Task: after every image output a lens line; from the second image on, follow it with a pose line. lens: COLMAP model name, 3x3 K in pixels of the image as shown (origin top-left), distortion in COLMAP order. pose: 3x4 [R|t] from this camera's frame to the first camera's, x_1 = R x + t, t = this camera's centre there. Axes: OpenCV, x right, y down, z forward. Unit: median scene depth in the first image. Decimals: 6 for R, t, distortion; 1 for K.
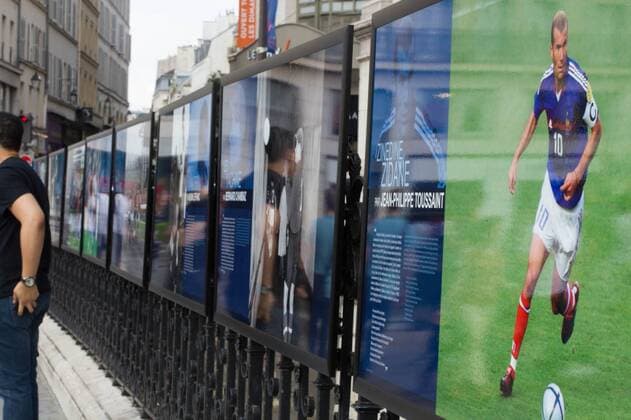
lens RADIAL K [[1532.1, 0, 316.2], [0, 1532.1, 210.0], [0, 0, 1]] dist [-0.104298, 0.000000]
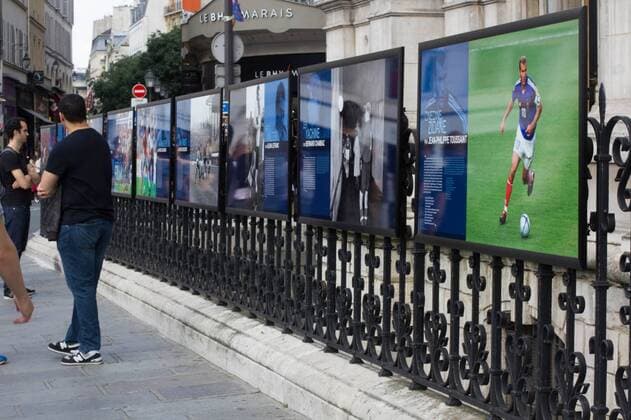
lens RADIAL K [[1532.1, 0, 315.0], [0, 1532.1, 210.7], [0, 0, 1]] dist [-0.104298, 0.000000]
pose [[0.998650, -0.030703, 0.041910, -0.101001], [0.029403, 0.999078, 0.031291, 0.009414], [-0.042832, -0.030016, 0.998631, -0.509899]]
